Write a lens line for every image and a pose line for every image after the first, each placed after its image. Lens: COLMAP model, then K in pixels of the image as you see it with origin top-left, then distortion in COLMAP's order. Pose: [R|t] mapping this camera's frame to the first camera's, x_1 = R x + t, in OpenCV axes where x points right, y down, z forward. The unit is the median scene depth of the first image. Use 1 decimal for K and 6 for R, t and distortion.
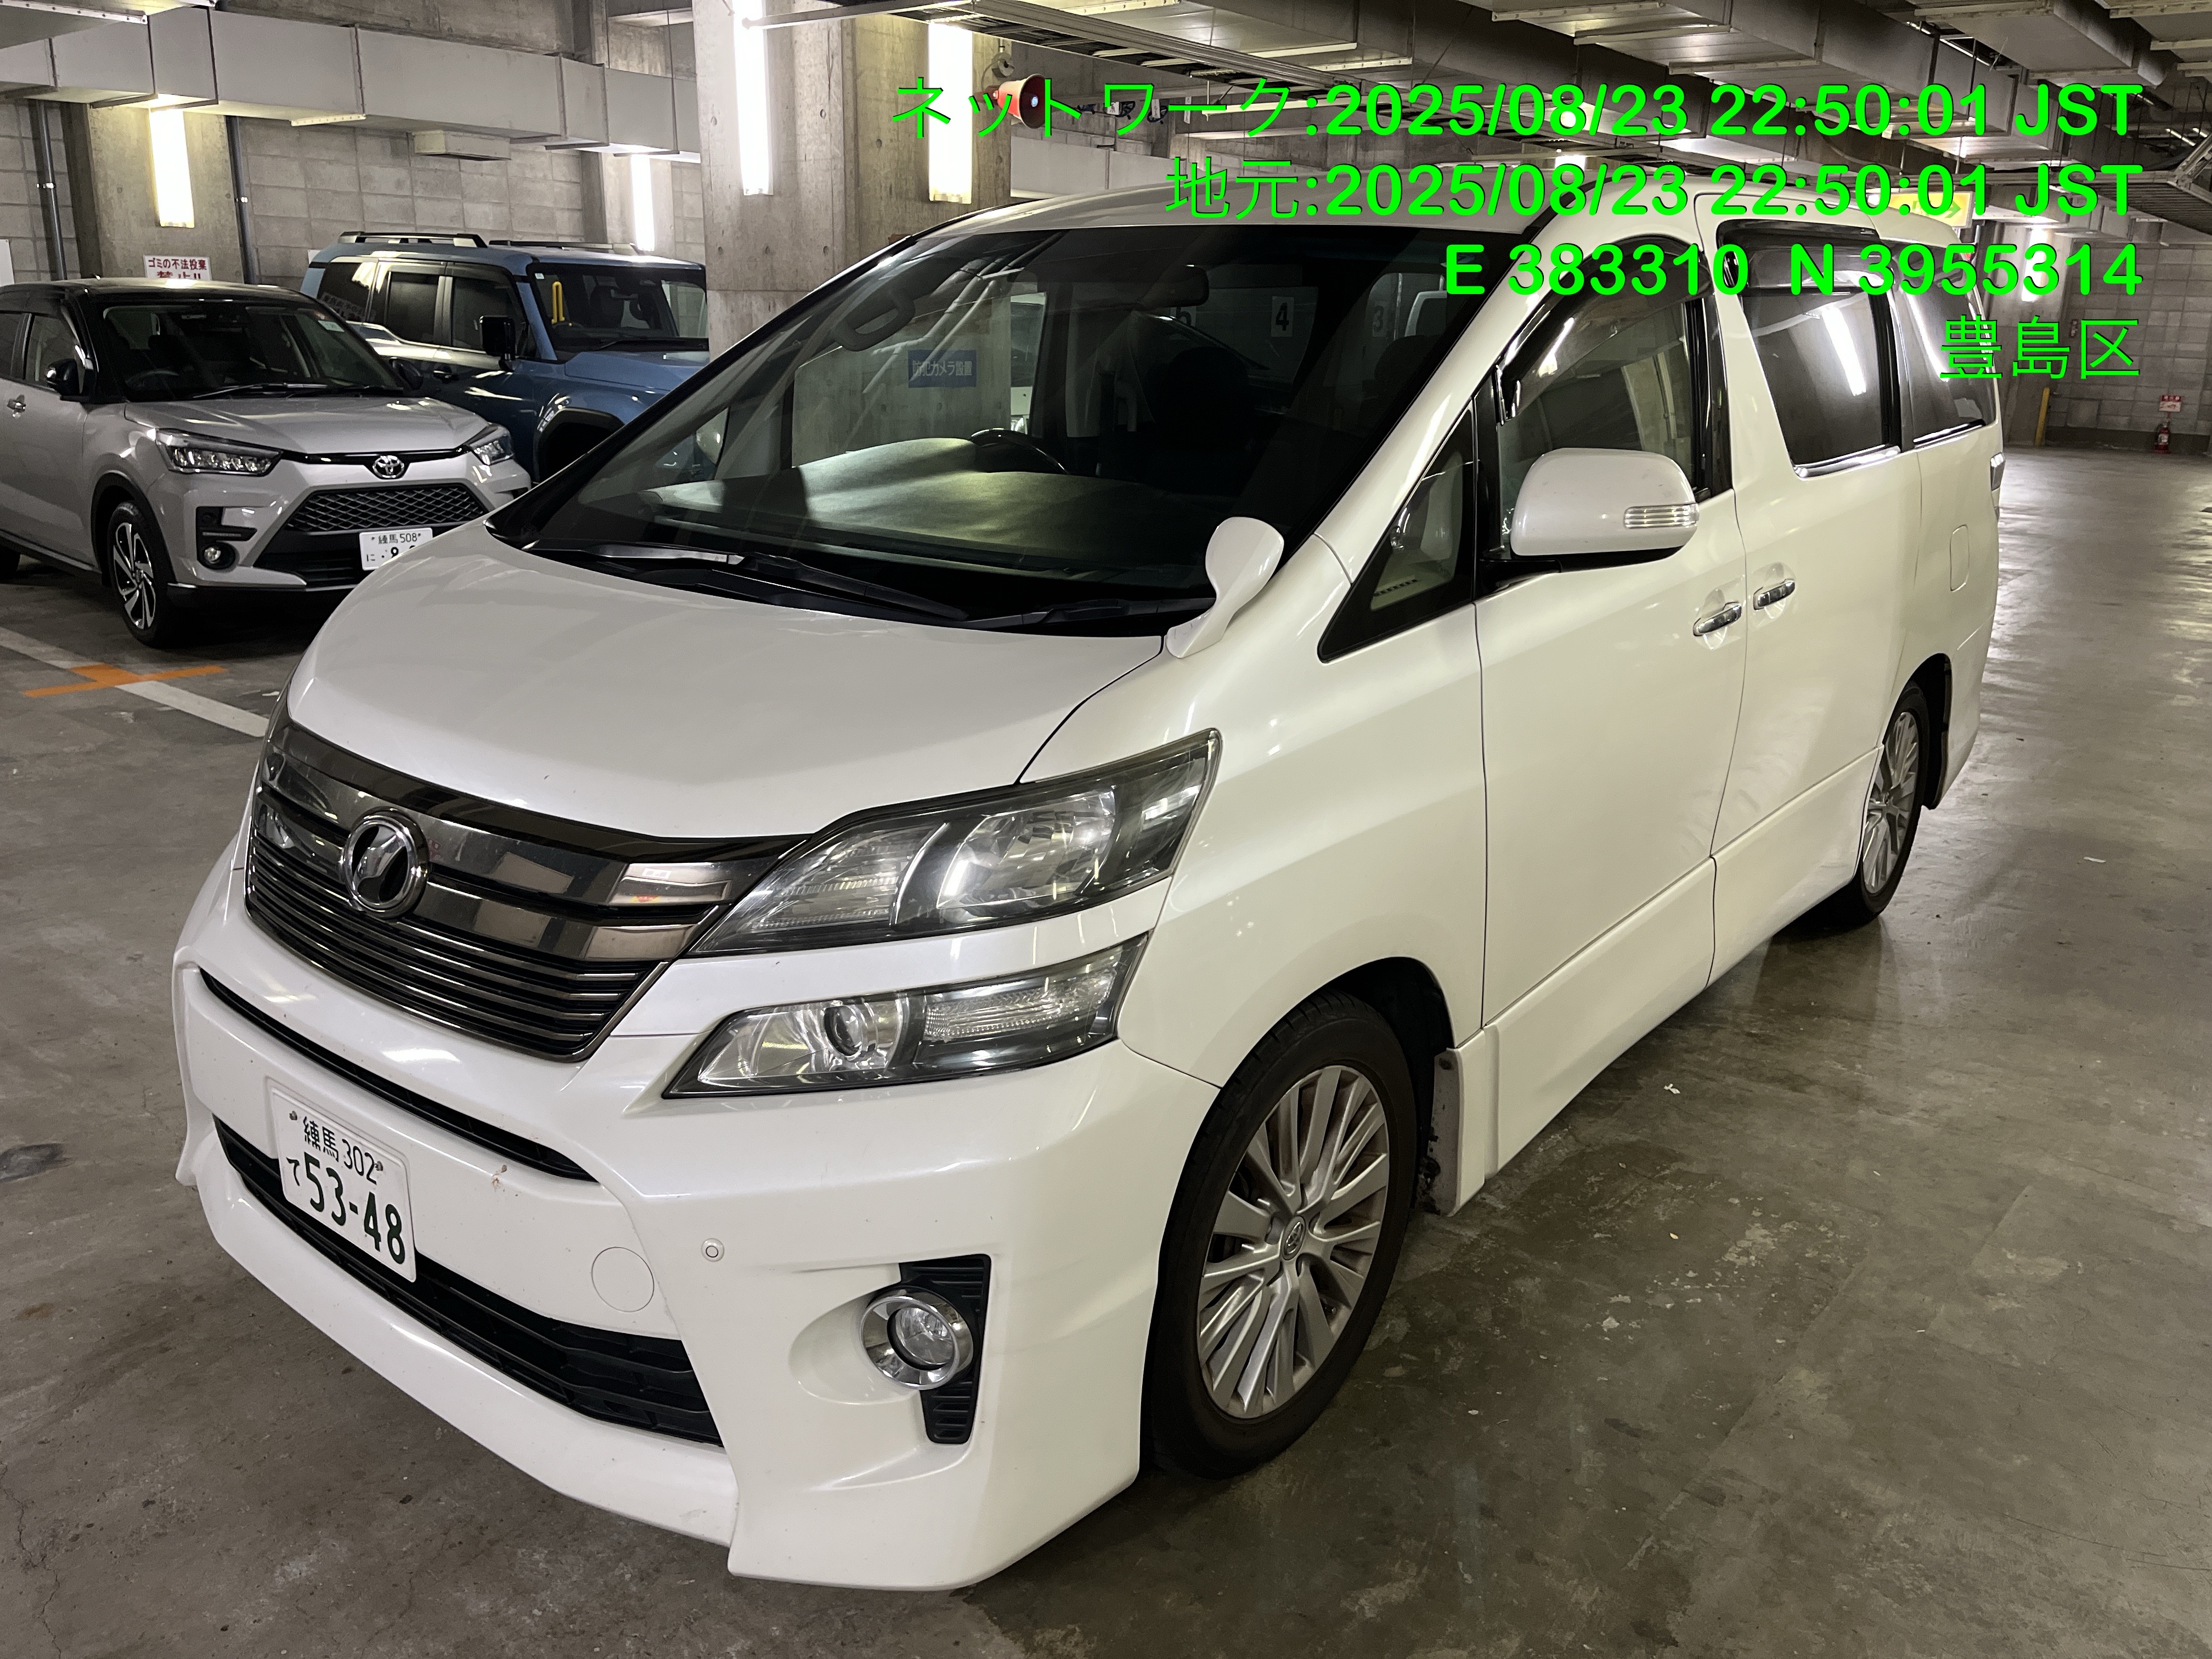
lens RADIAL K [[1742.6, 0, 1100.9], [0, 1742.6, 823.2], [0, 0, 1]] dist [0.014096, -0.032977]
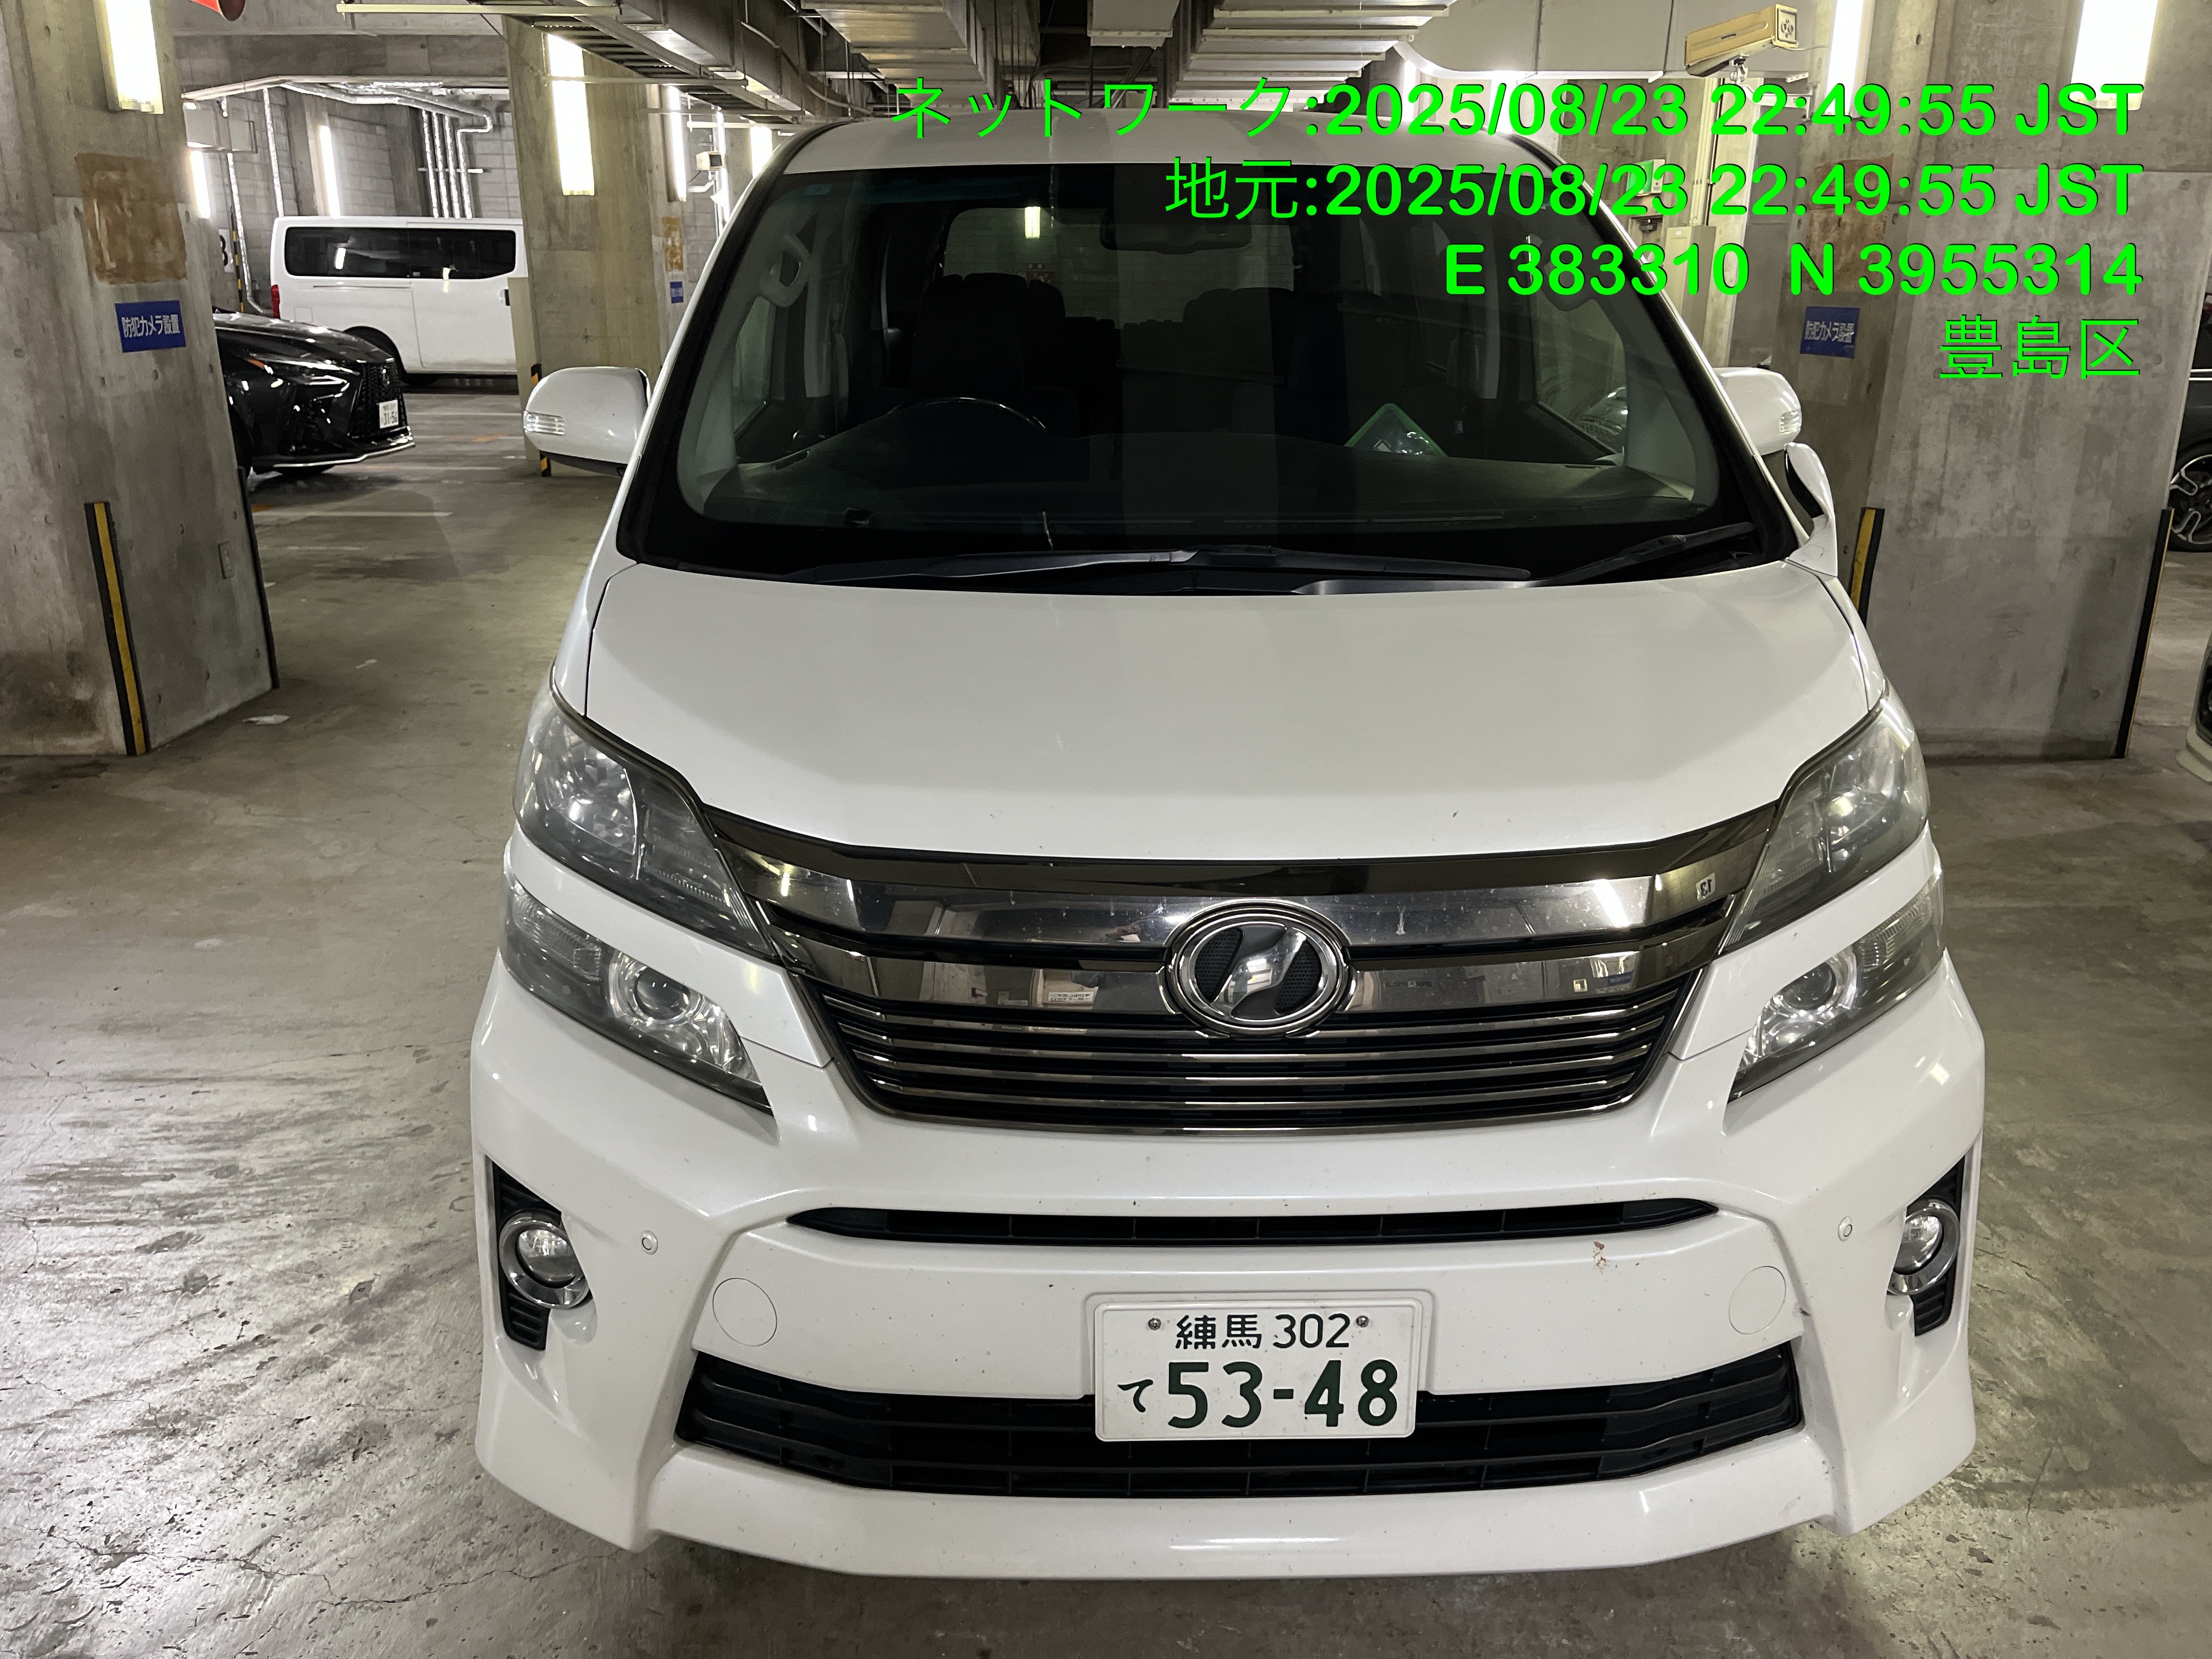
lens RADIAL K [[1742.6, 0, 1098.9], [0, 1742.6, 833.7], [0, 0, 1]] dist [0.014096, -0.032977]
pose [[0.756224, -0.215732, 0.617725, -0.953561], [0.188529, 0.975886, 0.110017, -0.141777], [-0.626564, 0.033262, 0.778660, 0.418967]]
